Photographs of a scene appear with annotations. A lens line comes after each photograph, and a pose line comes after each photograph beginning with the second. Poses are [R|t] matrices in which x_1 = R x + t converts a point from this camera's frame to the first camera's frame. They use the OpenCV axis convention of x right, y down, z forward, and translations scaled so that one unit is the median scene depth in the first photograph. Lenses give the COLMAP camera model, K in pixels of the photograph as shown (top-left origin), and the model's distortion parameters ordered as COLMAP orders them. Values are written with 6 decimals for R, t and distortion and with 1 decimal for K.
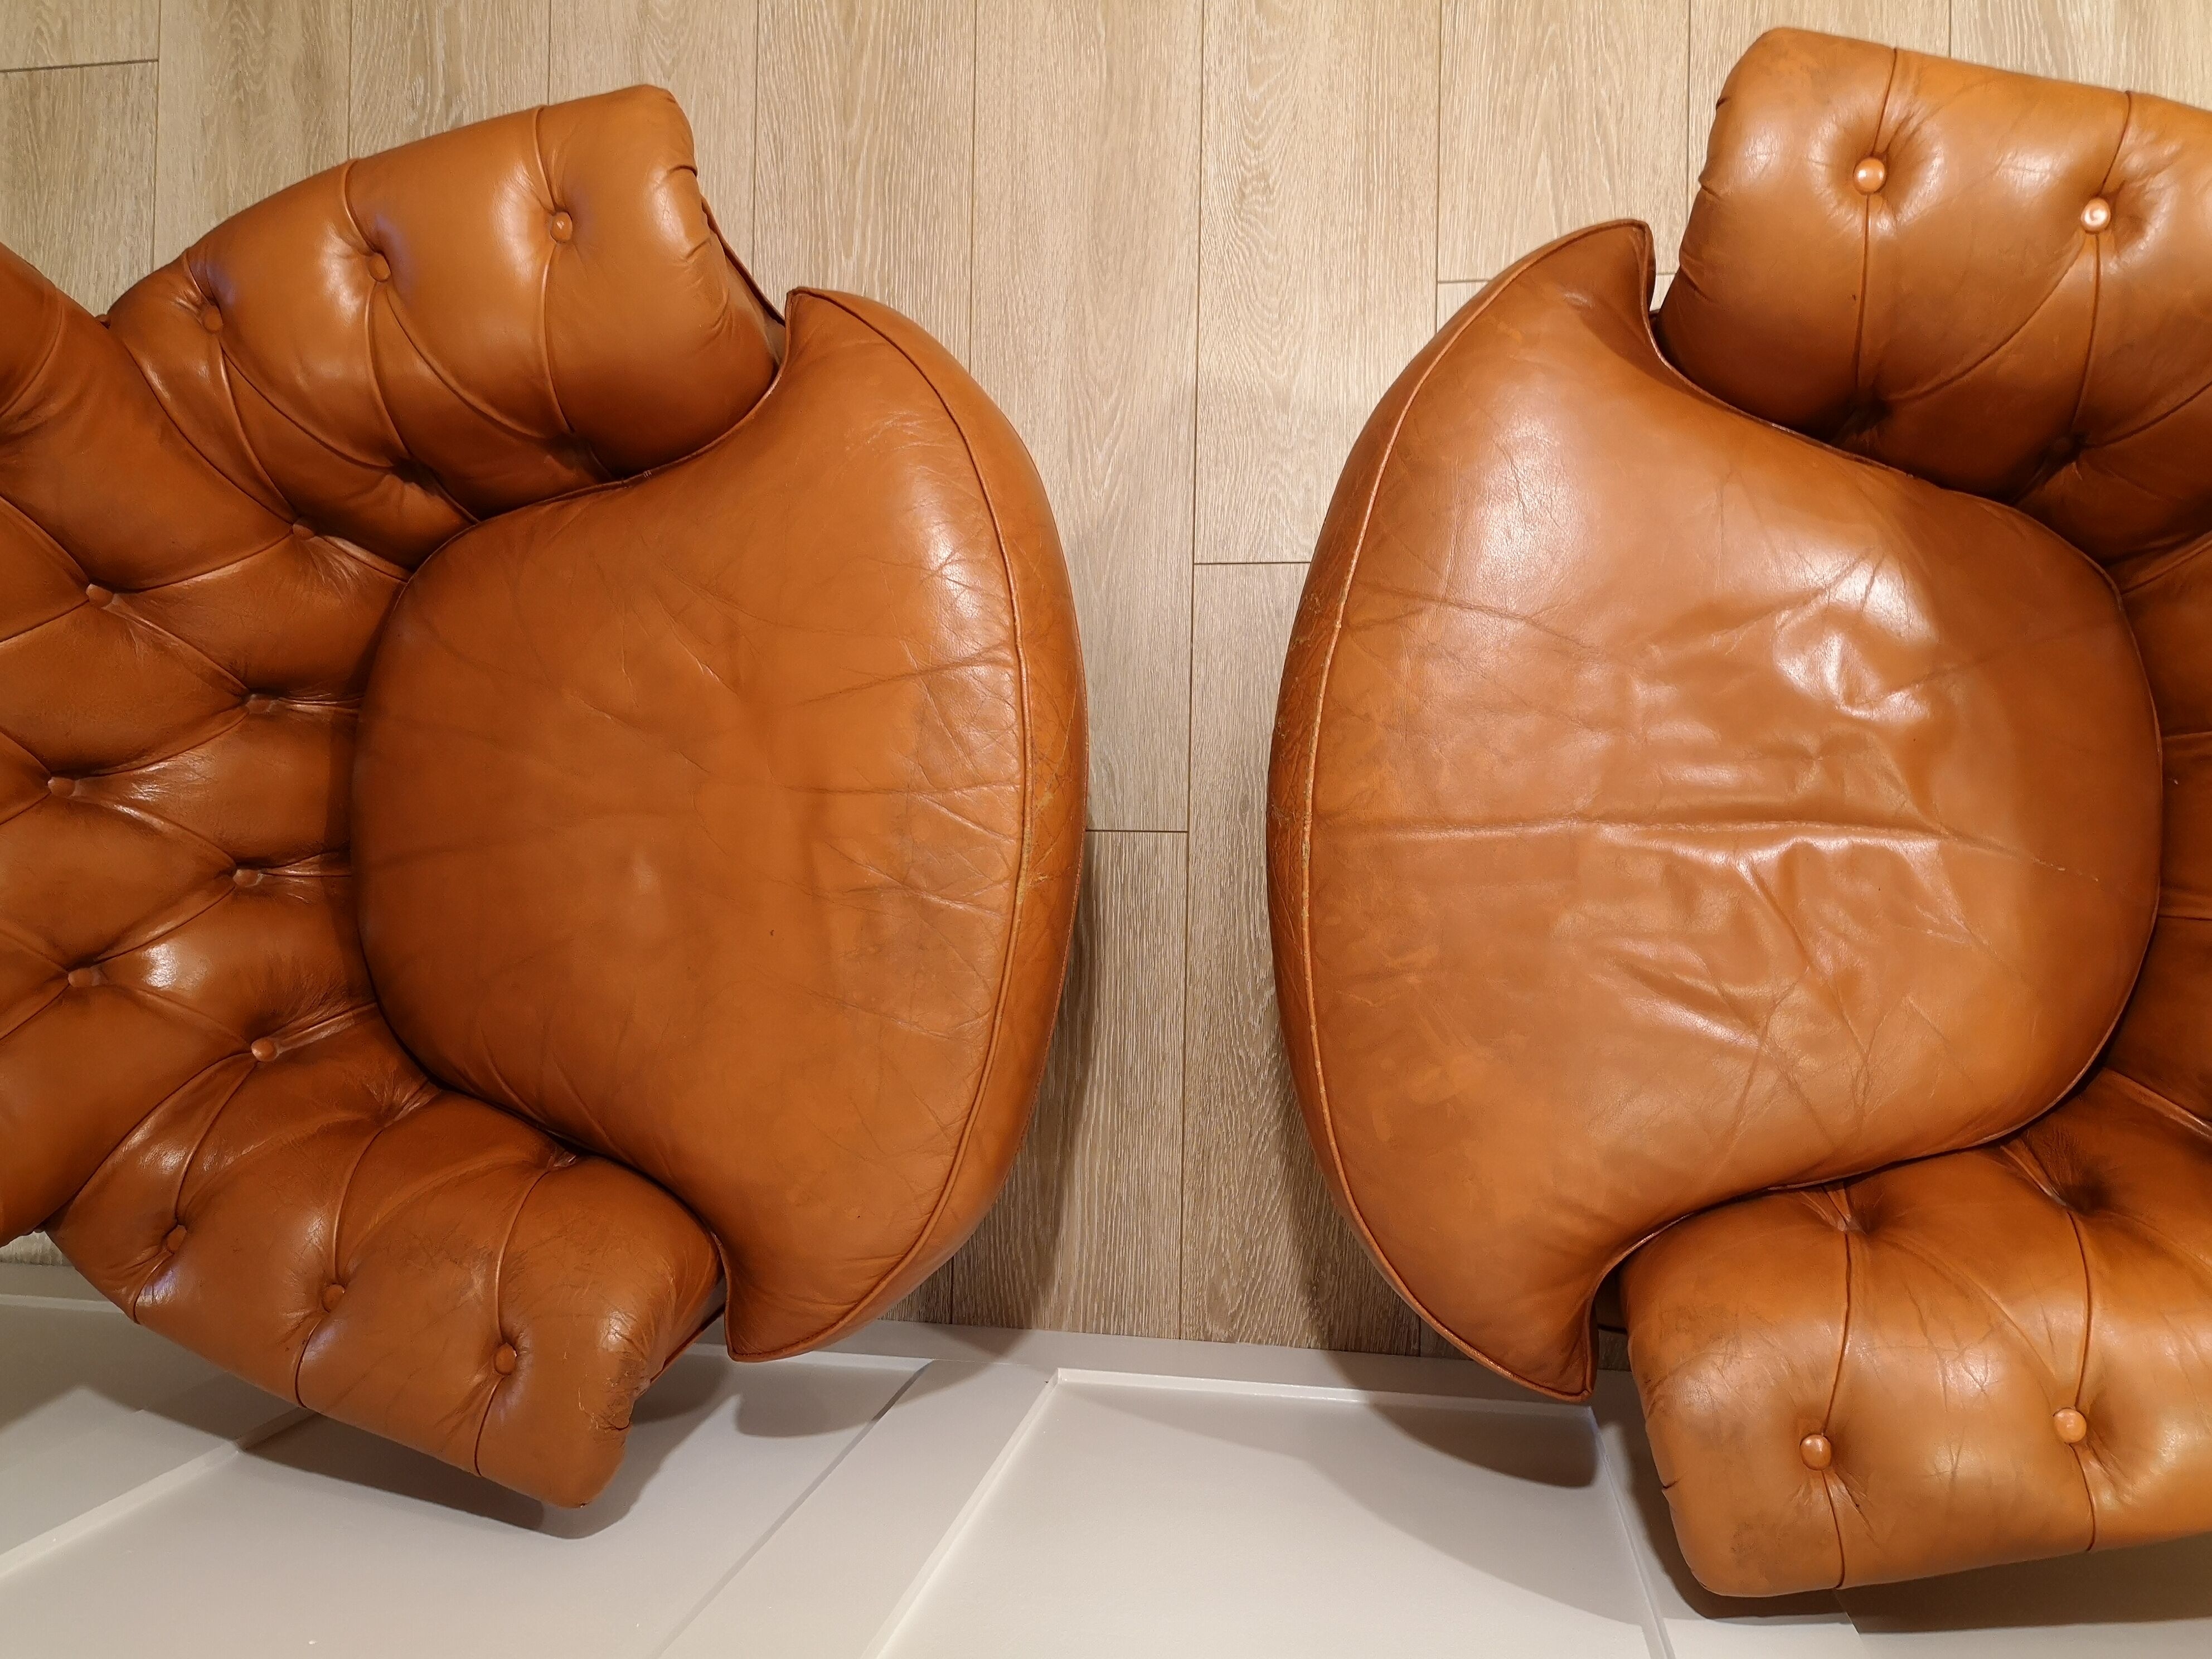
lens RADIAL K [[1785.3, 0, 1110.8], [0, 1785.3, 830.9], [0, 0, 1]] dist [0.008027, -0.018214]
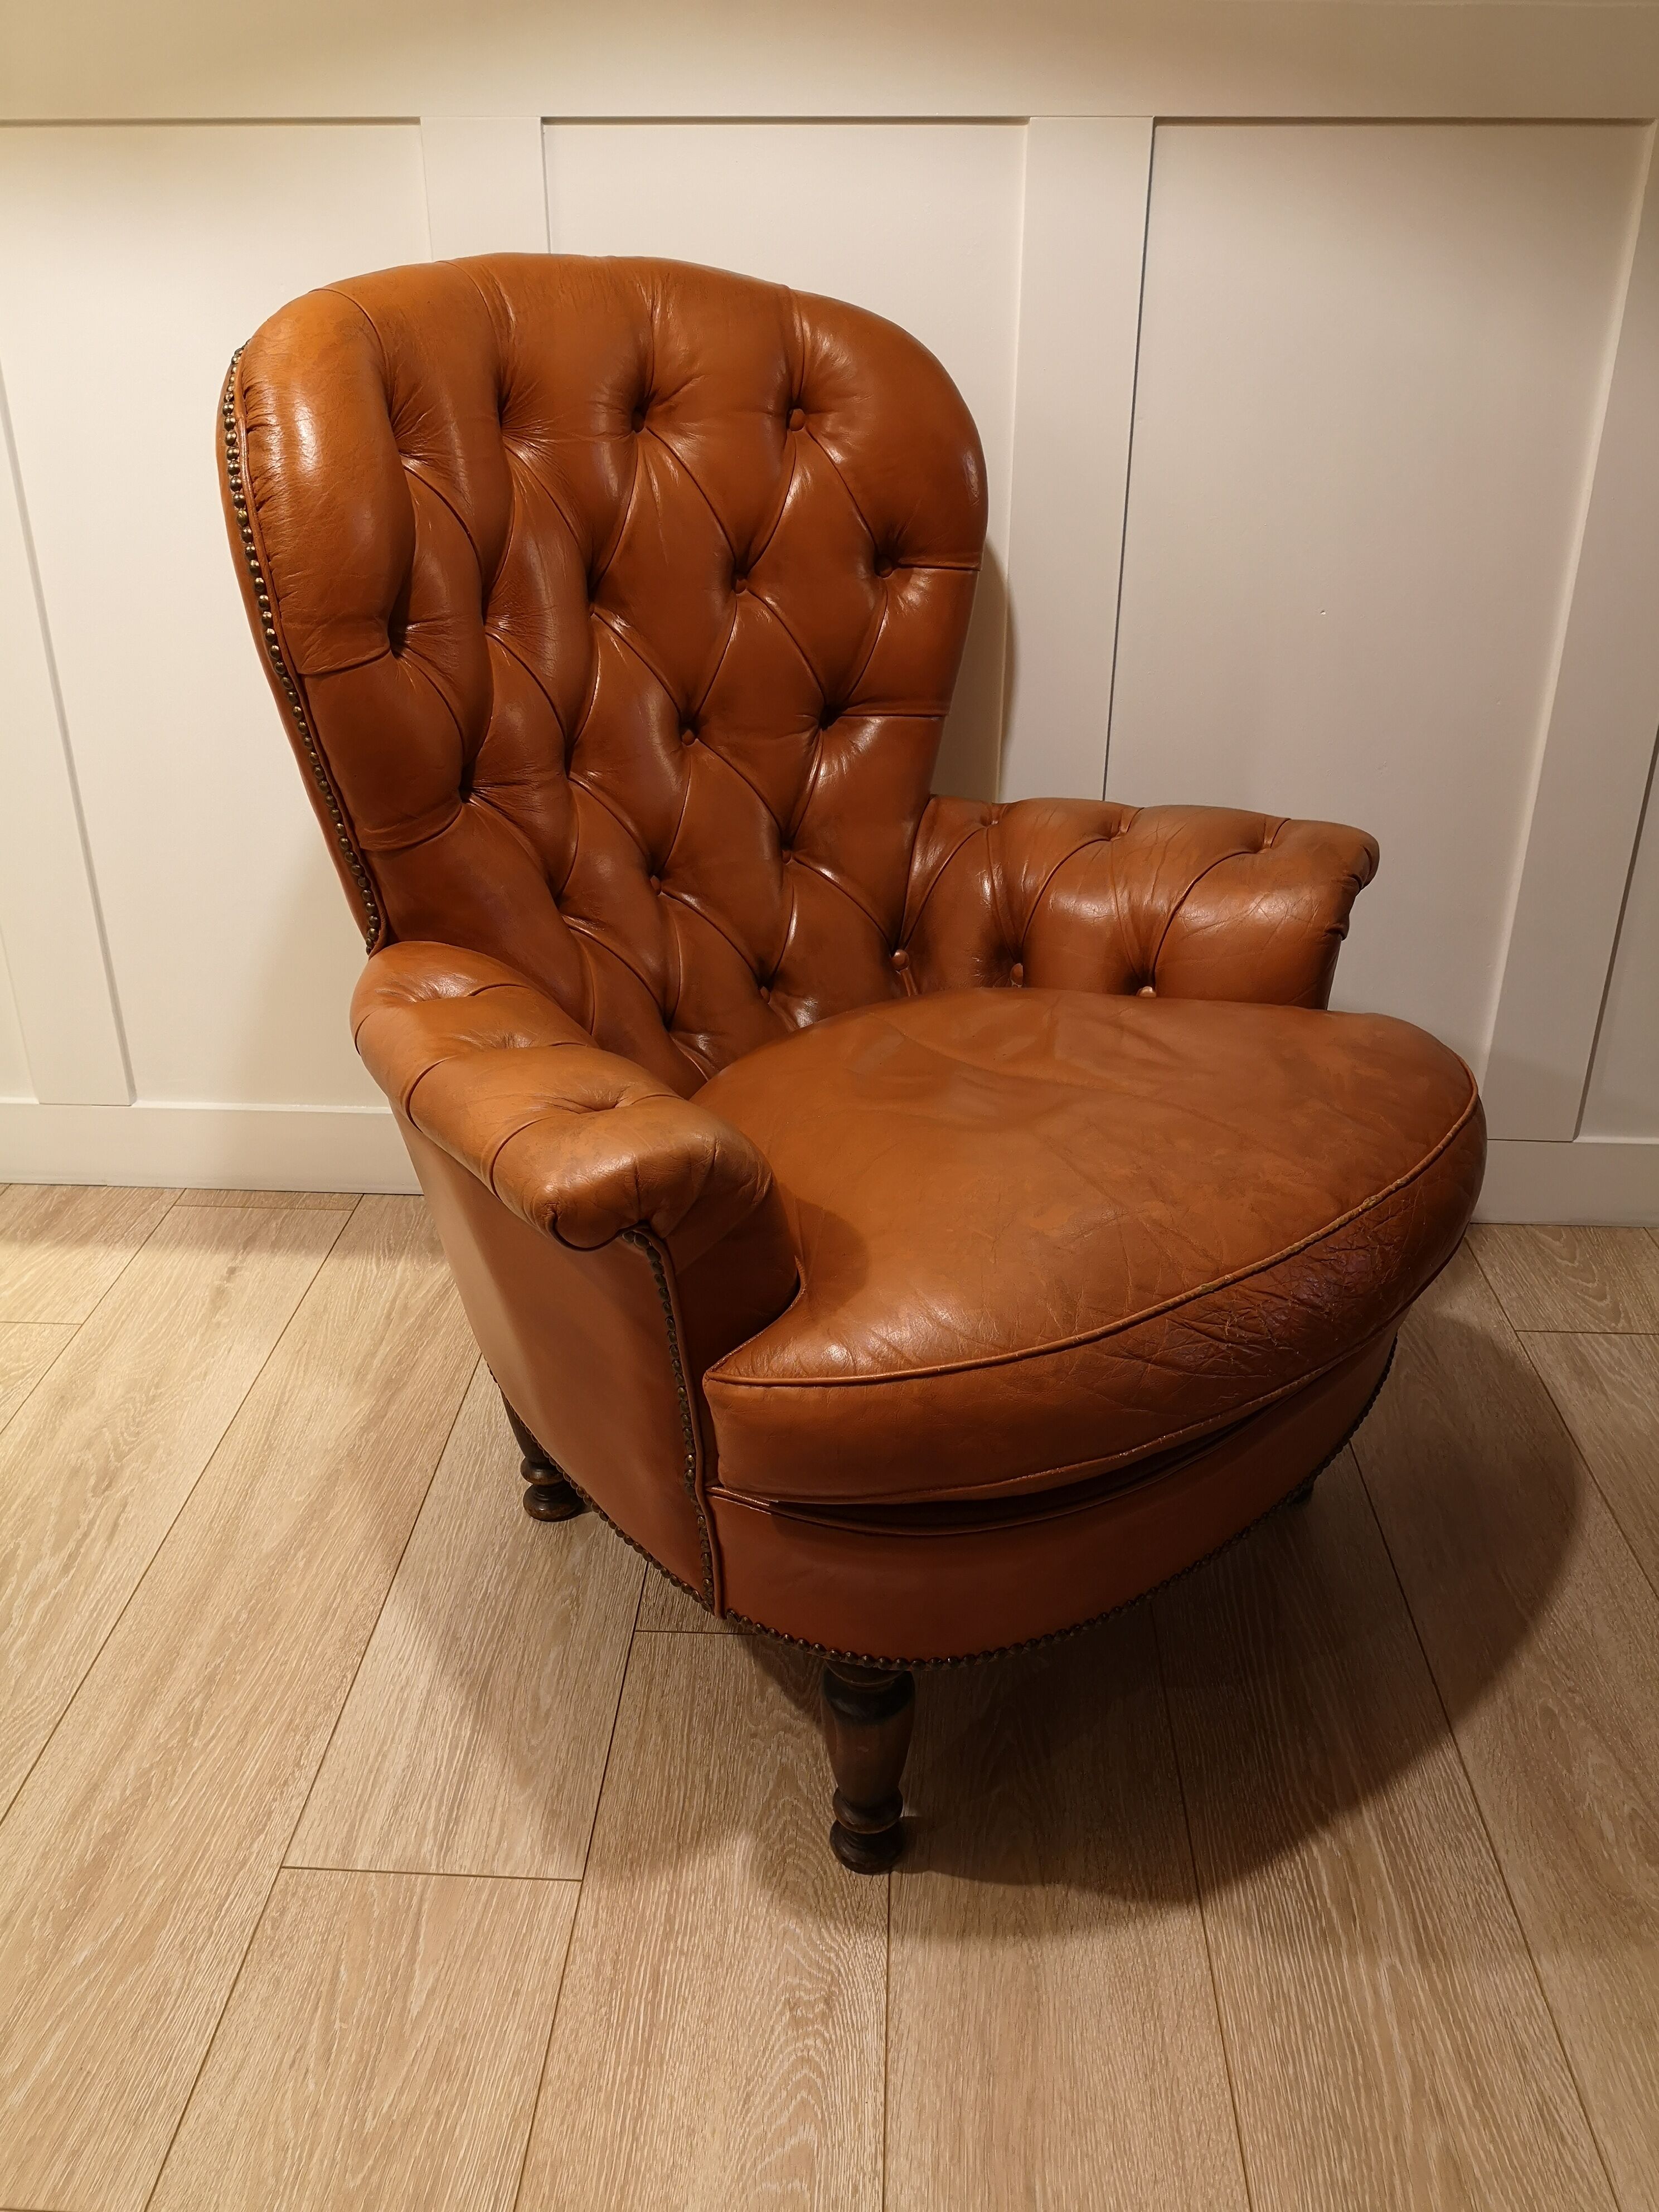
lens RADIAL K [[1795.9, 0, 829.5], [0, 1795.9, 1106.0], [0, 0, 1]] dist [-0.008061, 0.001584]
pose [[-0.985336, 0.139693, 0.097978, -0.047149], [0.030661, -0.419918, 0.907044, -0.853227], [0.167851, 0.896747, 0.409477, 0.383978]]
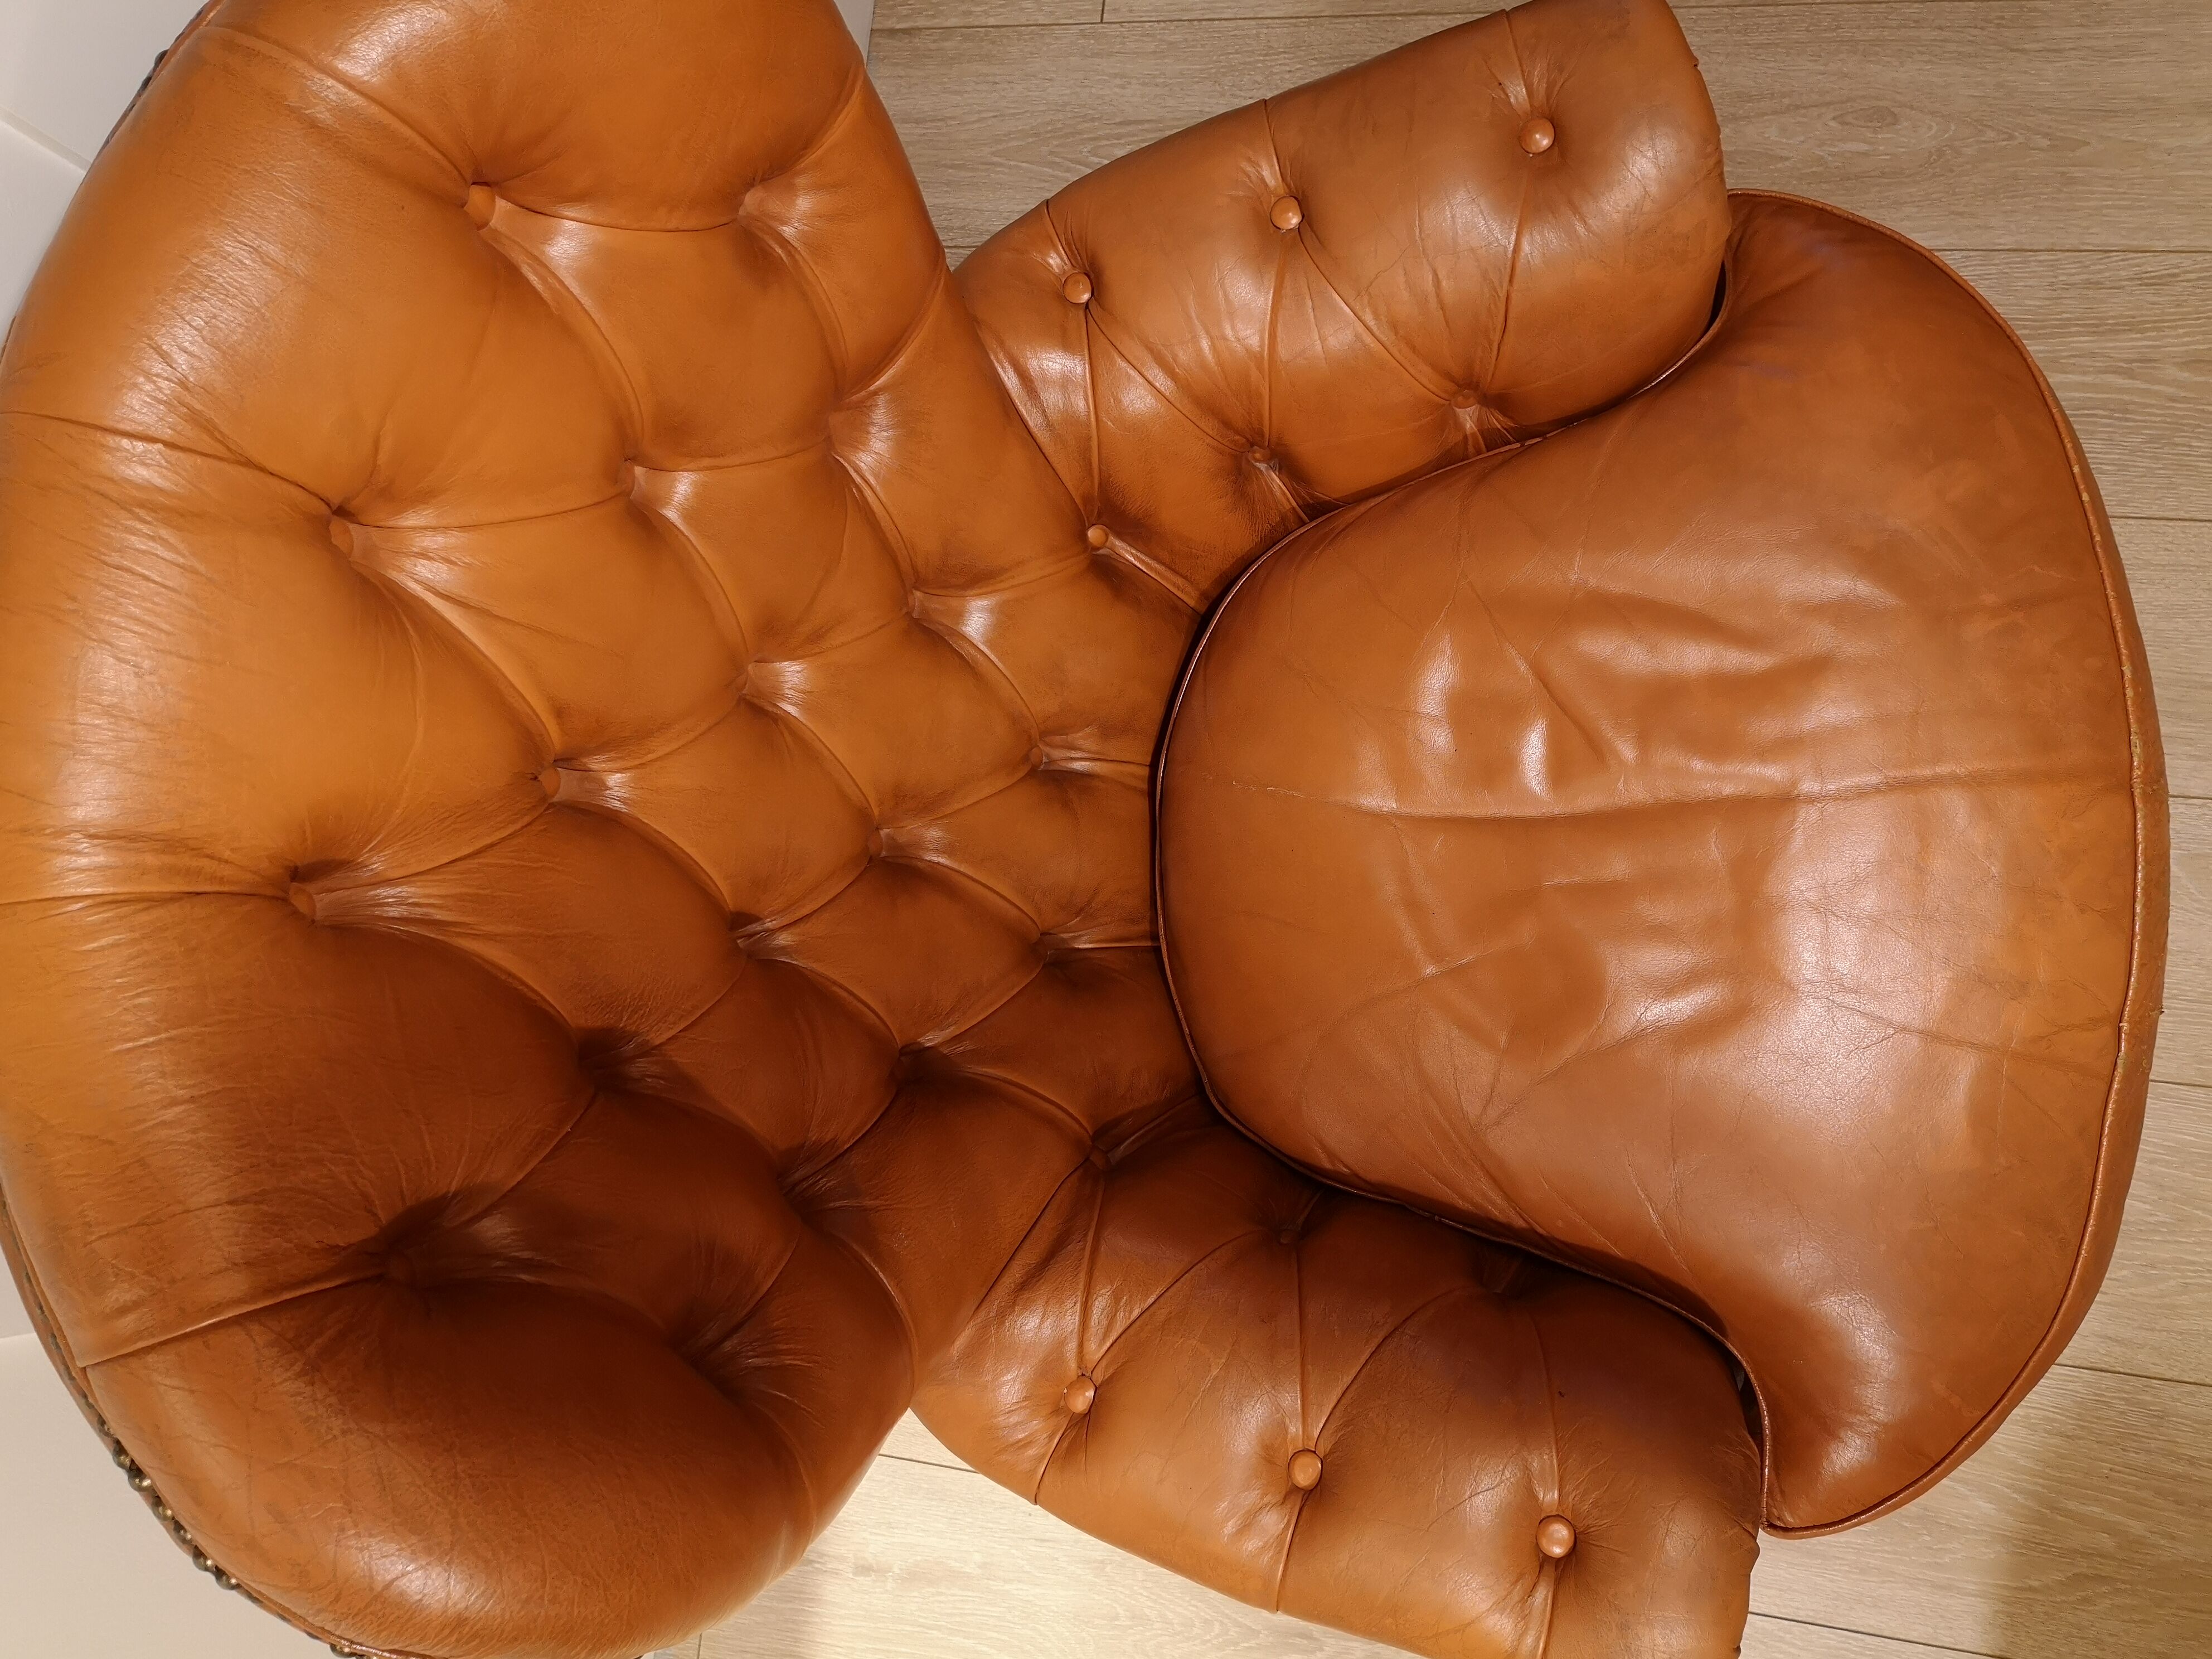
lens RADIAL K [[1785.3, 0, 1110.8], [0, 1785.3, 830.9], [0, 0, 1]] dist [0.008027, -0.018214]
pose [[-0.051659, 0.996881, 0.059660, 0.043173], [-0.963331, -0.065492, 0.260199, -0.155427], [0.263294, -0.044031, 0.963710, 0.078239]]
